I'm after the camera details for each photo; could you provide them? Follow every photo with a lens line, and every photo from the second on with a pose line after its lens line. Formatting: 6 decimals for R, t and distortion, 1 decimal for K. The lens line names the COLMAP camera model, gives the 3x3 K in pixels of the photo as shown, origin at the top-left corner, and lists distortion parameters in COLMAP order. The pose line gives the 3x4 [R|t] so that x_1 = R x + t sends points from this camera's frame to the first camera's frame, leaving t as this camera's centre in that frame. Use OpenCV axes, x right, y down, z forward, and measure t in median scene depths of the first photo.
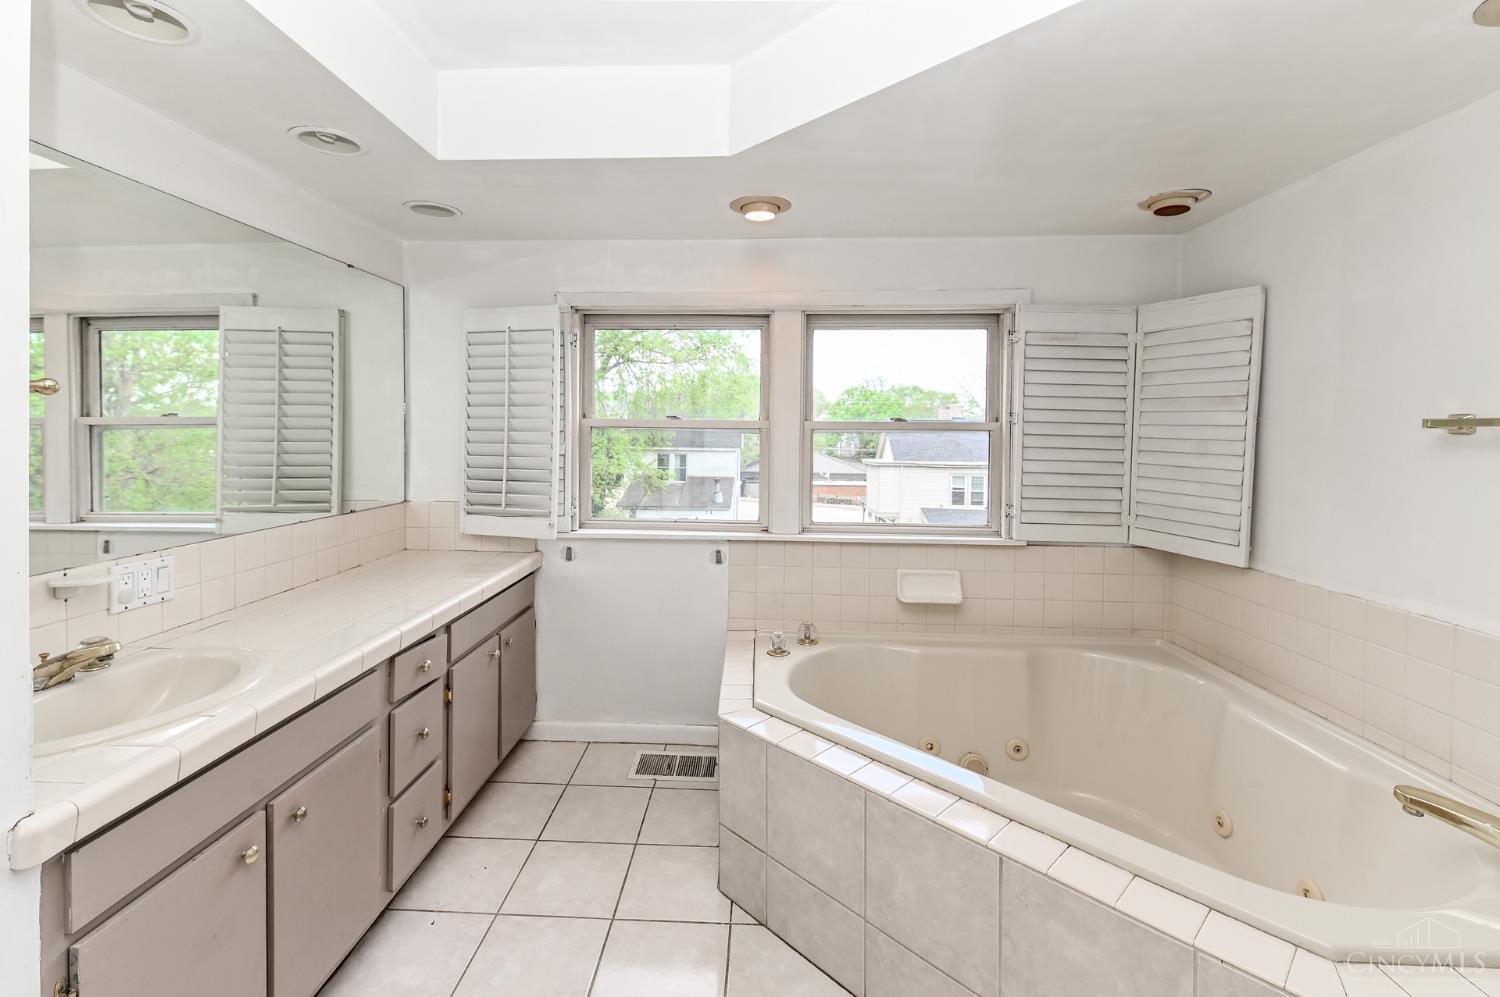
lens RADIAL K [[652.7, 0, 715.1], [0, 652.7, 443.7], [0, 0, 1]] dist [0.001105, -0.010206]
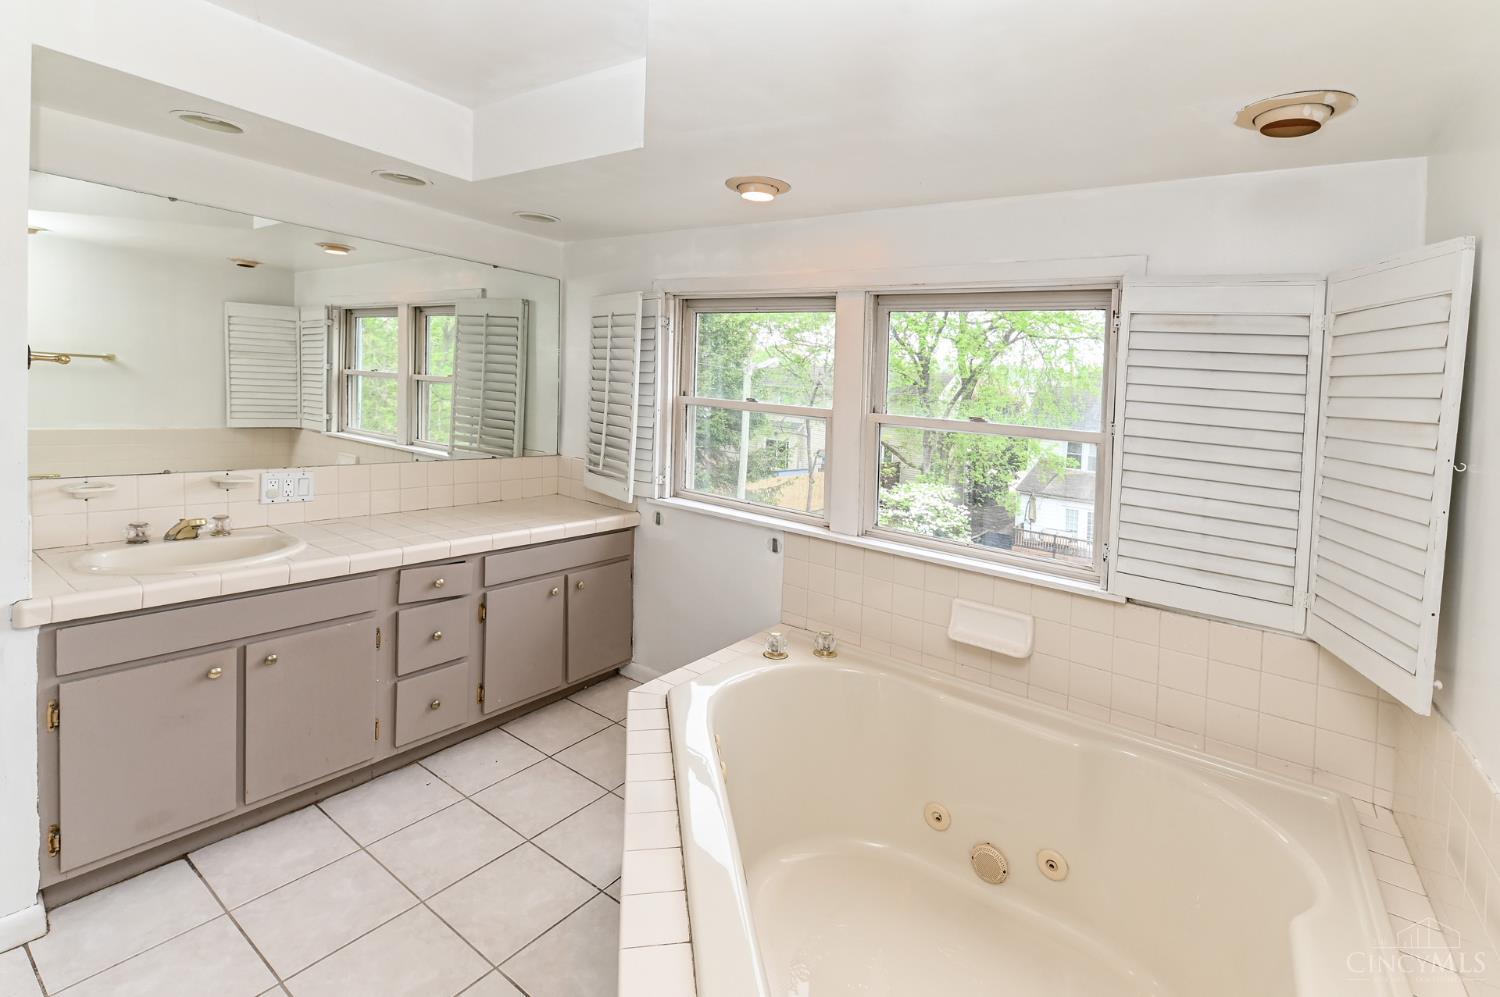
lens RADIAL K [[639.4, 0, 754.7], [0, 639.4, 416.4], [0, 0, 1]] dist [-0.002425, -0.009024]
pose [[0.855725, 0.075638, -0.511872, 0.470330], [-0.076688, 0.996872, 0.019102, -0.036208], [0.511716, 0.022908, 0.858849, 0.164078]]
